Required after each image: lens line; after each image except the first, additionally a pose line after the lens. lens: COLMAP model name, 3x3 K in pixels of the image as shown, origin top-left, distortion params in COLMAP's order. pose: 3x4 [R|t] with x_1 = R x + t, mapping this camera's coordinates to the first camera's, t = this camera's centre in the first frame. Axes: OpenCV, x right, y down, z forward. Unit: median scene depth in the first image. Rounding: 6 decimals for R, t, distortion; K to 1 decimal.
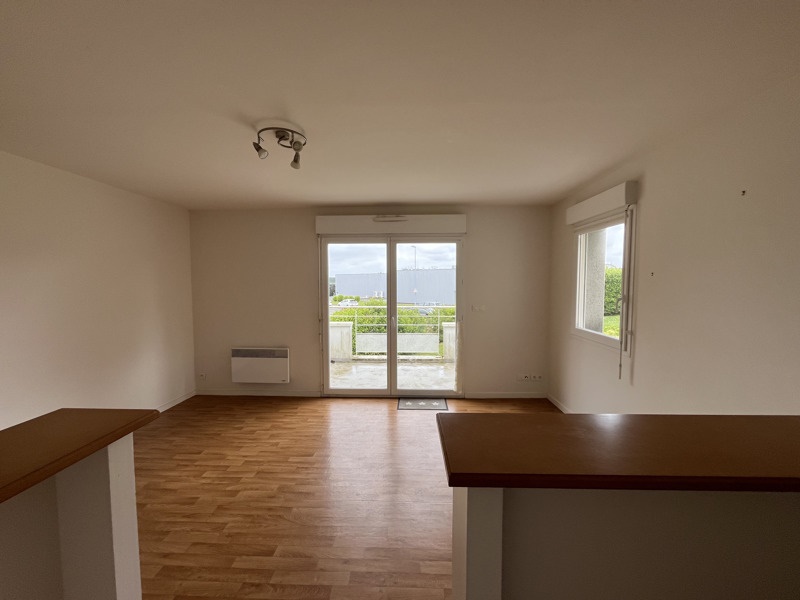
lens RADIAL K [[321.5, 0, 394.3], [0, 321.5, 303.2], [0, 0, 1]] dist [-0.000009, 0.000045]
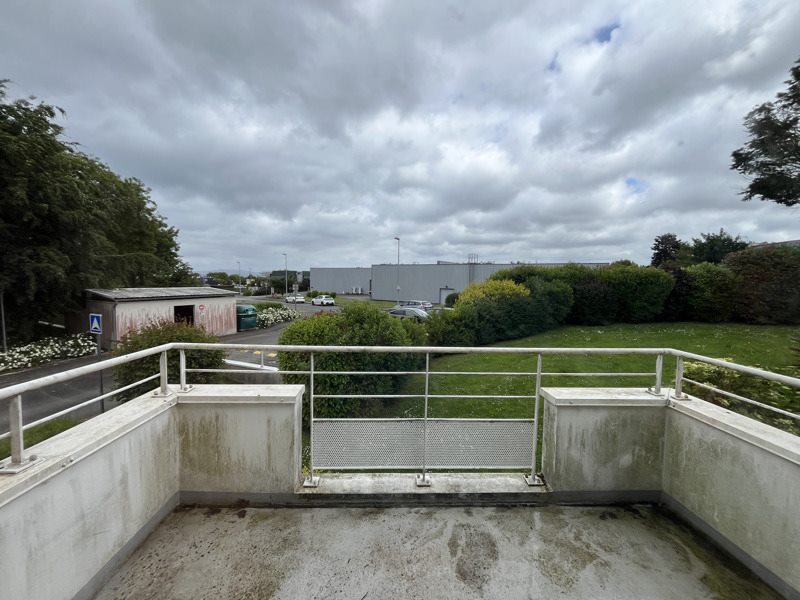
lens RADIAL K [[321.5, 0, 394.3], [0, 321.5, 303.2], [0, 0, 1]] dist [-0.000009, 0.000045]
pose [[0.997375, 0.014669, 0.070909, -0.054214], [-0.015652, 0.999789, 0.013324, -0.042096], [-0.070698, -0.014399, 0.997394, 0.634152]]
